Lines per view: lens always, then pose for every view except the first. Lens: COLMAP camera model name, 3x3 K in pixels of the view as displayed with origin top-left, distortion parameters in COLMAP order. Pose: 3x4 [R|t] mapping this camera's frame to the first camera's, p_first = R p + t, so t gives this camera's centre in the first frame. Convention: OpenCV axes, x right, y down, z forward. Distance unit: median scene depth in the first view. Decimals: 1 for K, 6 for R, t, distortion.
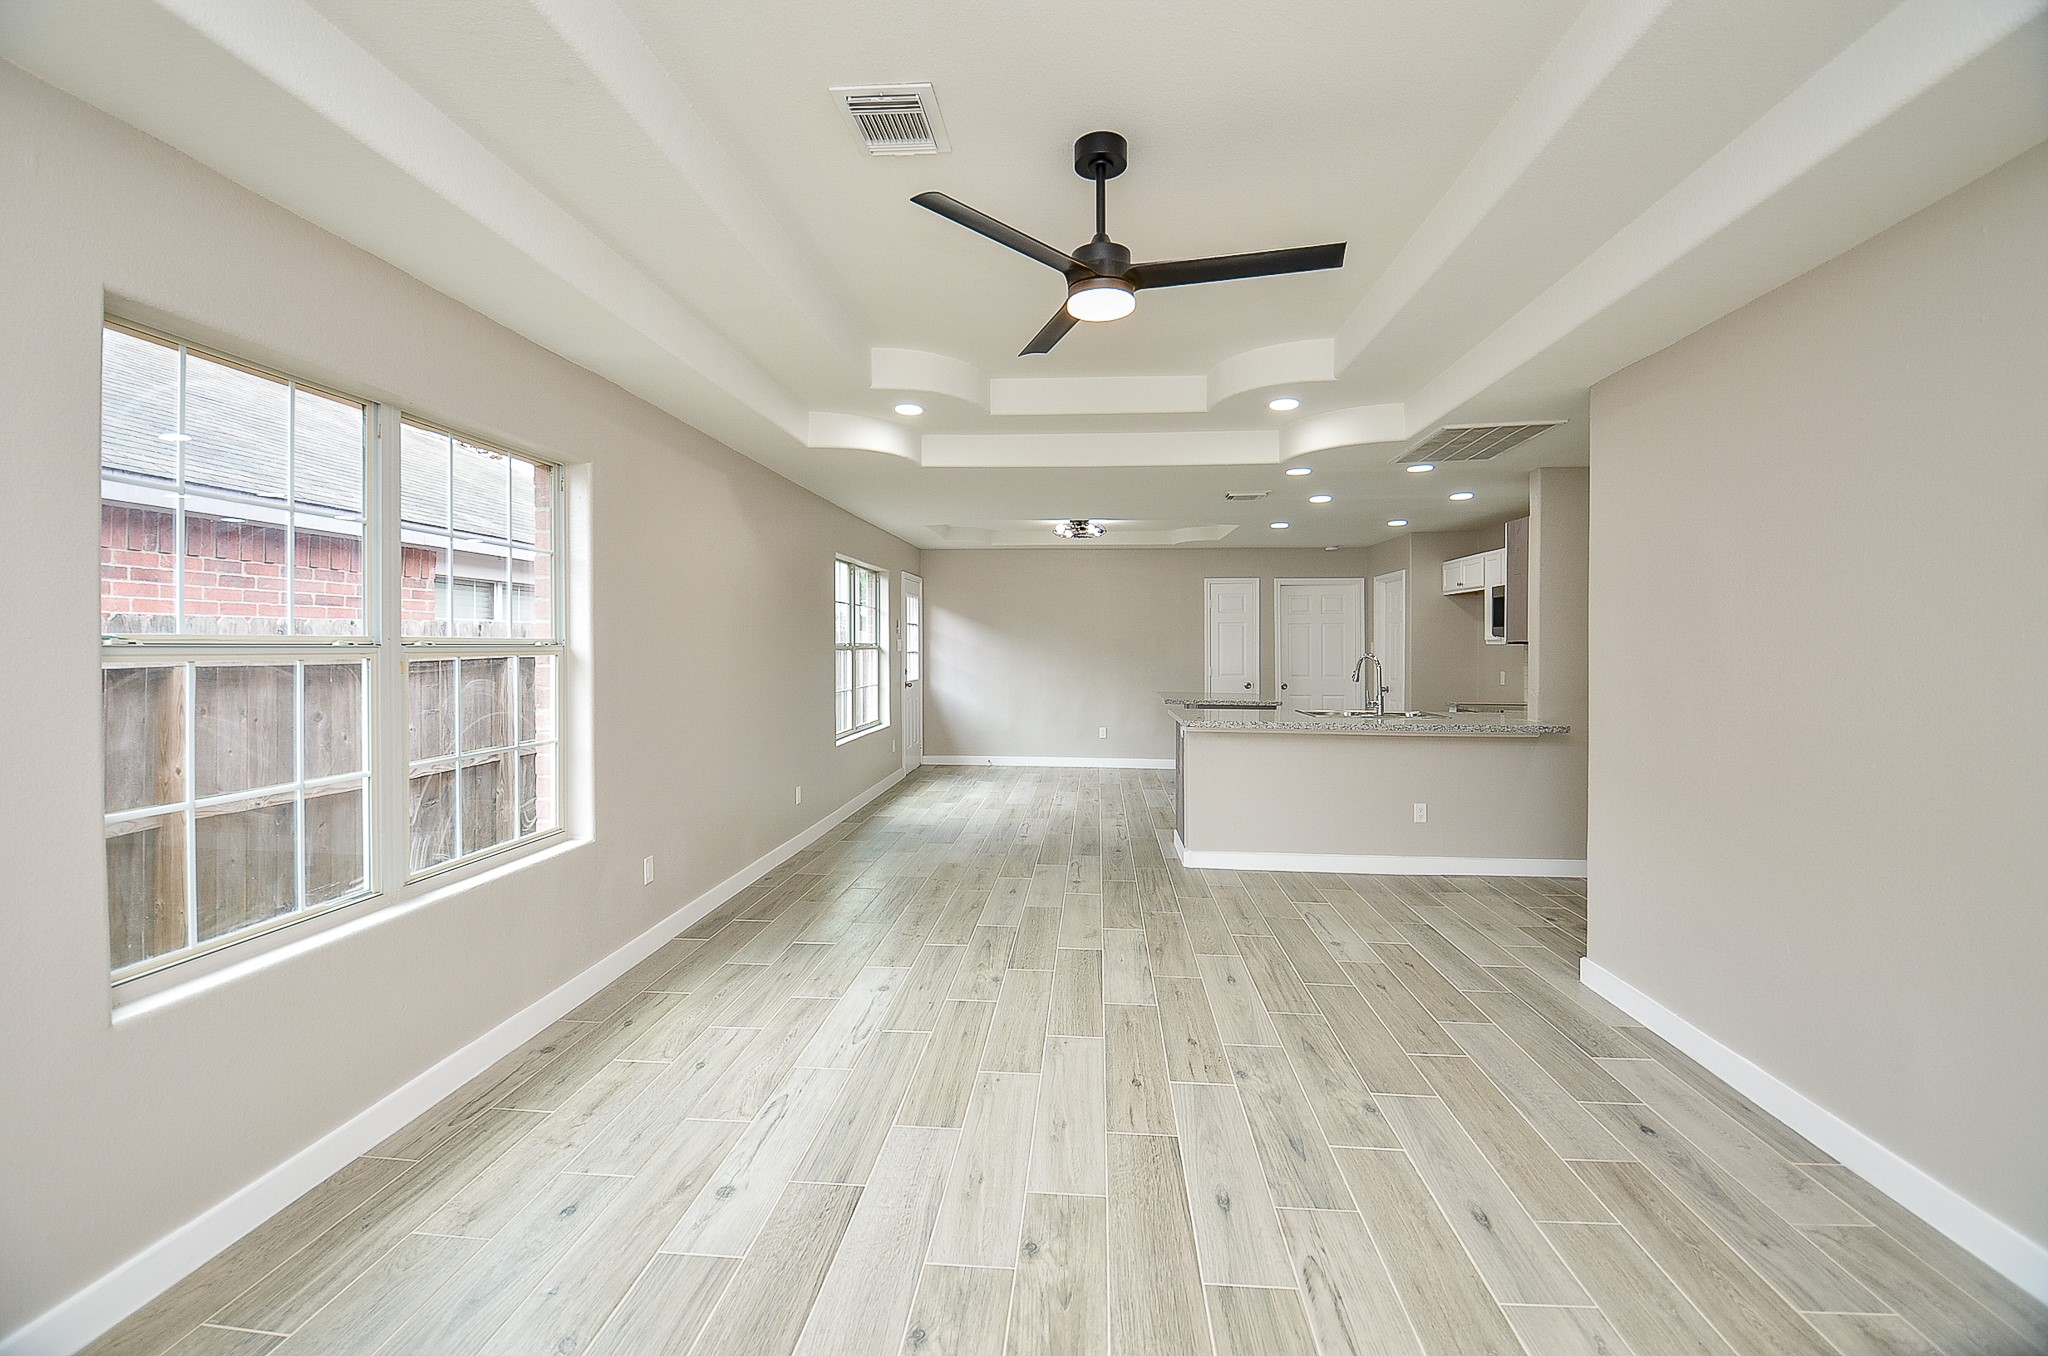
lens RADIAL K [[941.3, 0, 1015.6], [0, 941.3, 641.1], [0, 0, 1]] dist [-0.008996, -0.003082]
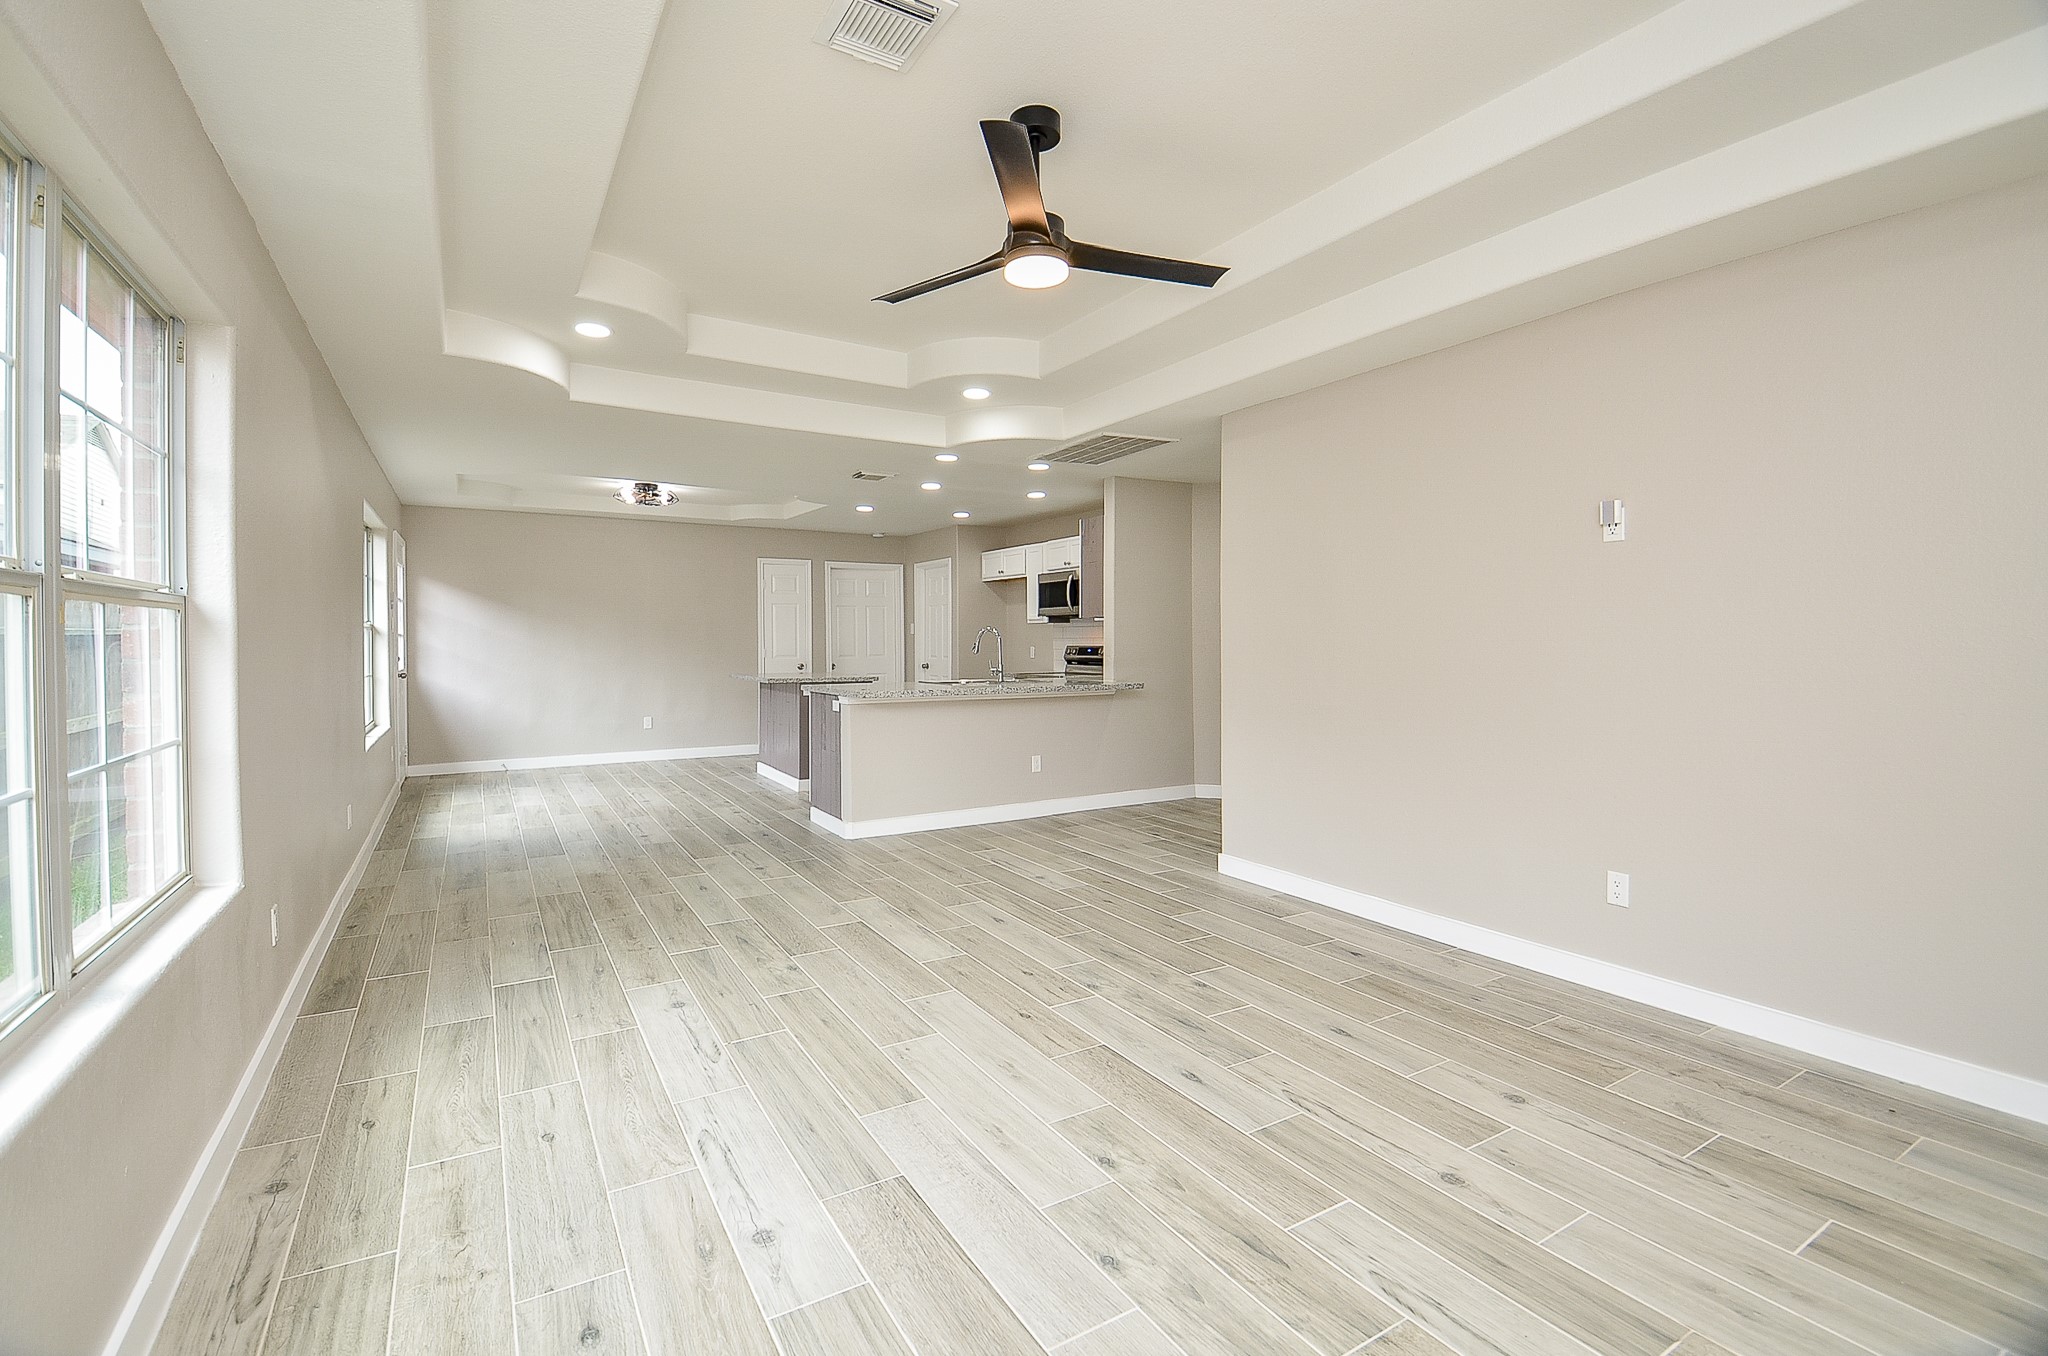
lens RADIAL K [[941.3, 0, 1023.1], [0, 941.3, 639.2], [0, 0, 1]] dist [-0.008996, -0.003082]
pose [[0.801938, -0.005784, 0.597379, -0.388282], [0.003495, 0.999981, 0.004991, 0.032711], [-0.597397, -0.001914, 0.801943, 0.122098]]
